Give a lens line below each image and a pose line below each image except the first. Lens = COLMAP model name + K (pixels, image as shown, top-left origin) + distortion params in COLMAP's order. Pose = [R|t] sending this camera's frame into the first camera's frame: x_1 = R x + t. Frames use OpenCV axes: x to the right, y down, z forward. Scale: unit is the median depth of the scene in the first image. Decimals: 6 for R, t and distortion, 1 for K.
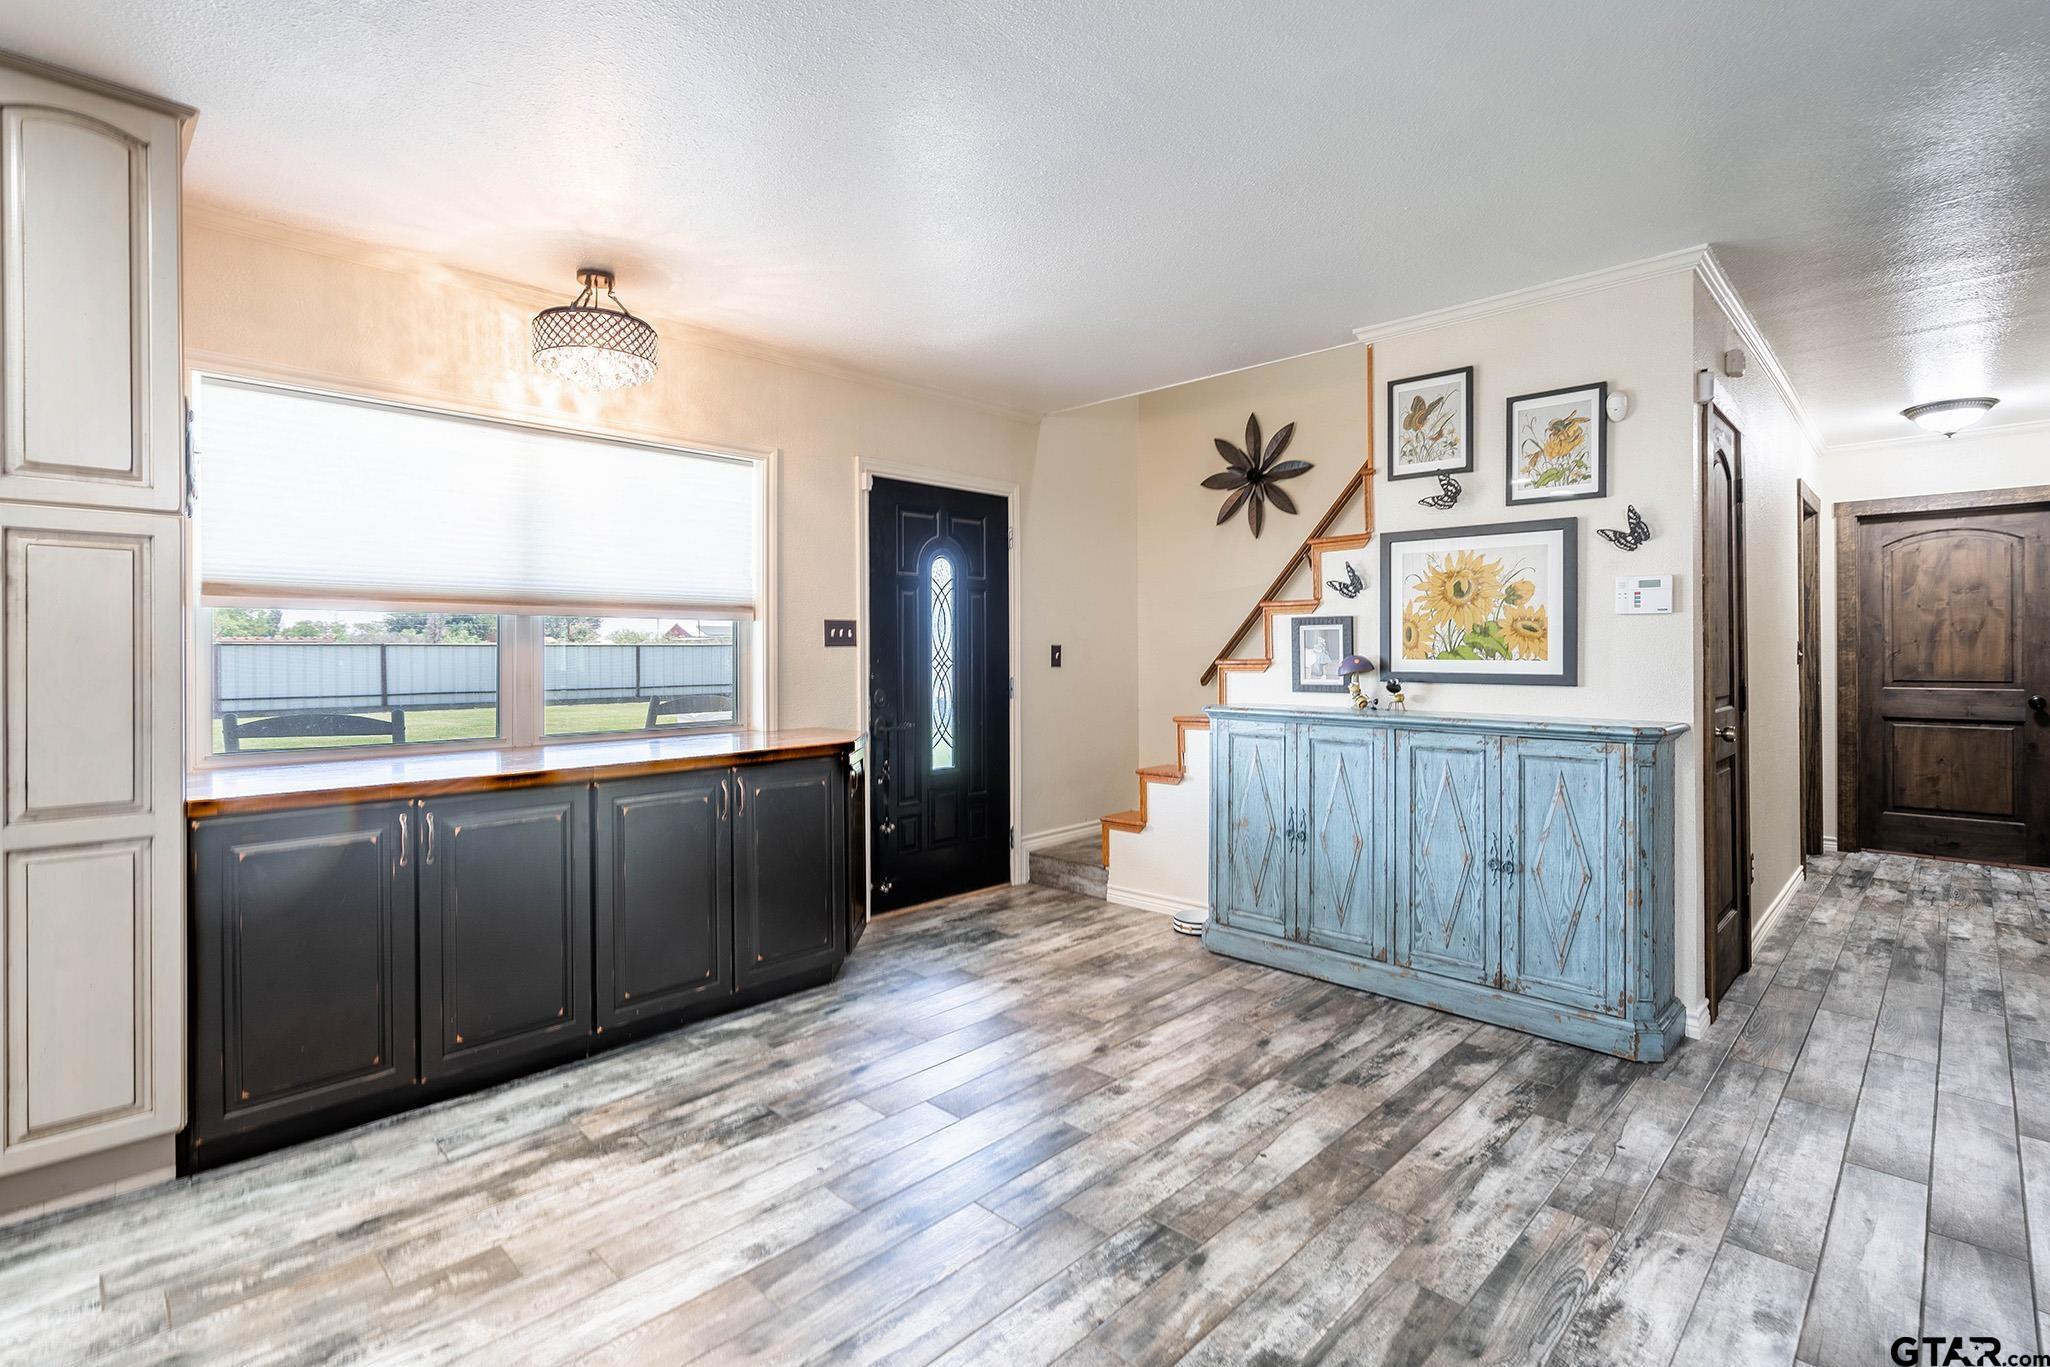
lens RADIAL K [[962.4, 0, 1024.2], [0, 962.4, 666.6], [0, 0, 1]] dist [-0.000125, 0.000046]
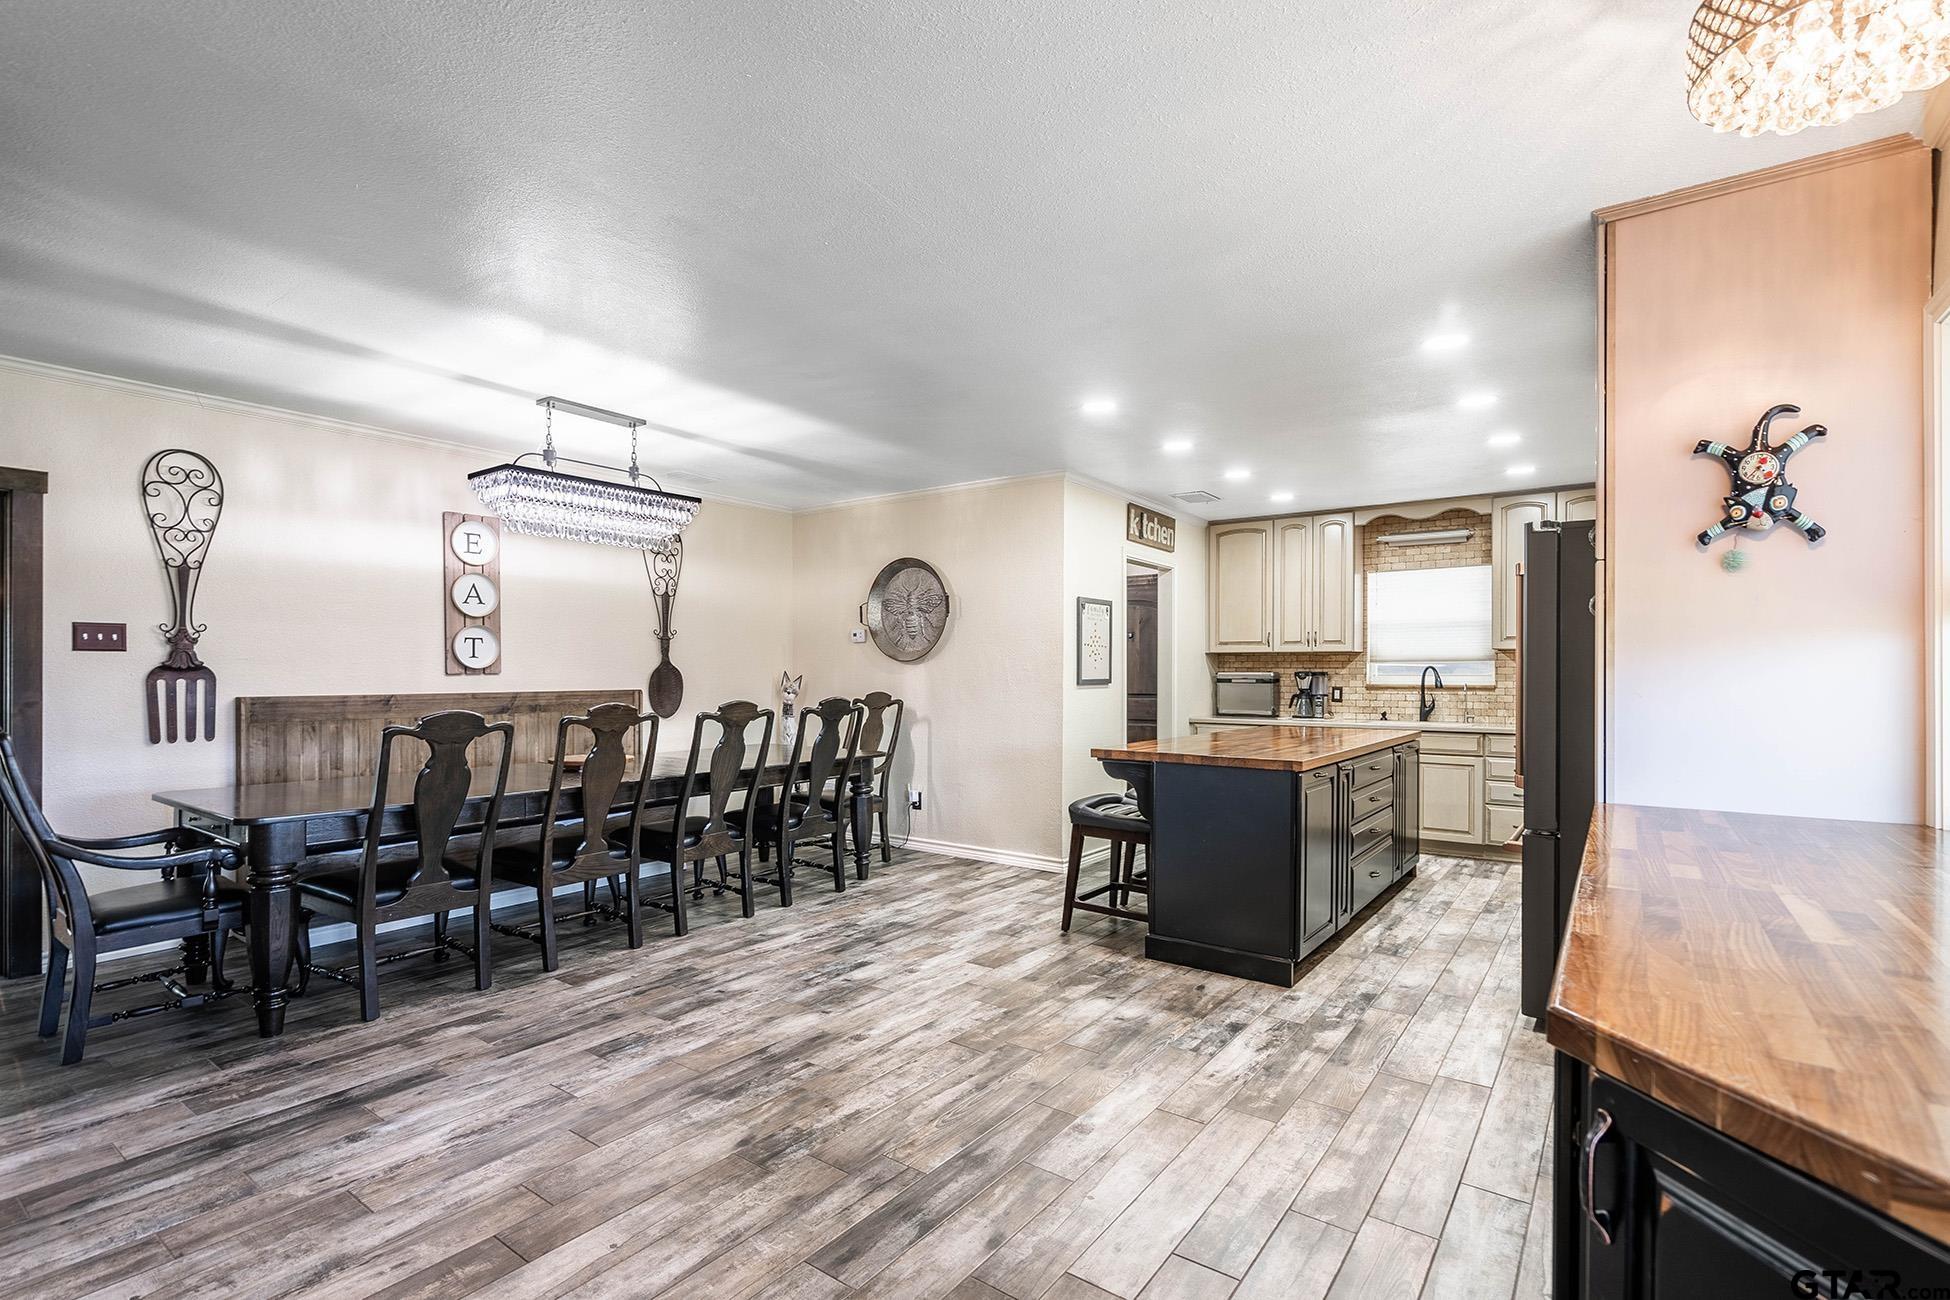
lens RADIAL K [[915.5, 0, 975.3], [0, 915.5, 661.1], [0, 0, 1]] dist [-0.000125, 0.000046]
pose [[-0.989354, -0.002292, -0.145513, 0.050891], [-0.003269, 0.999974, 0.006474, -0.042587], [0.145494, 0.006881, -0.989335, 2.198856]]
